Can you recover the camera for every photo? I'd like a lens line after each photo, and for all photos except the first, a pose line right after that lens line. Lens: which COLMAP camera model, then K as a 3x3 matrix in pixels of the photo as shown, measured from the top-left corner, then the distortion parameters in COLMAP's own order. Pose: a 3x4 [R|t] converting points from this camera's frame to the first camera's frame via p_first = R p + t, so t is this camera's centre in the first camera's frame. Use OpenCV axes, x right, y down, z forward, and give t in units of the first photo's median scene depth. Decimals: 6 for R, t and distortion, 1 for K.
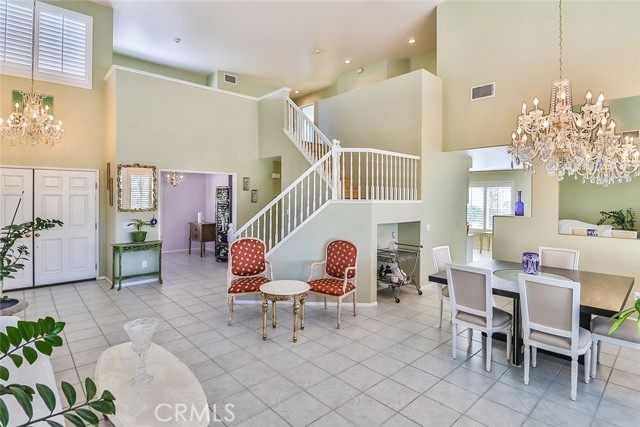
lens RADIAL K [[335.1, 0, 316.3], [0, 335.1, 194.7], [0, 0, 1]] dist [0.001804, -0.002077]
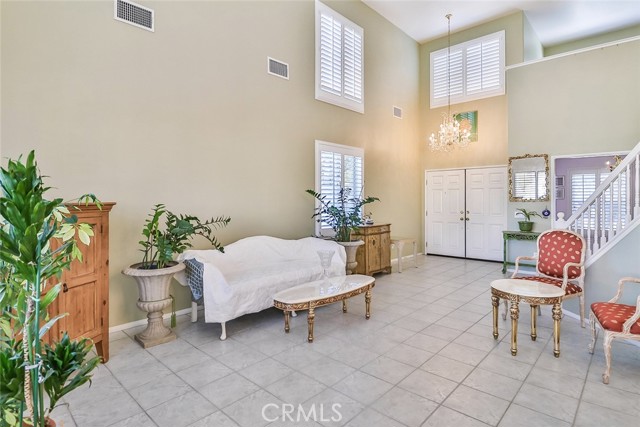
lens RADIAL K [[335.1, 0, 321.3], [0, 335.1, 199.0], [0, 0, 1]] dist [0.001804, -0.002077]
pose [[0.091808, -0.008440, -0.995741, 0.435533], [0.004859, 0.999956, -0.008028, 0.049836], [0.995765, -0.004101, 0.091845, 0.307676]]
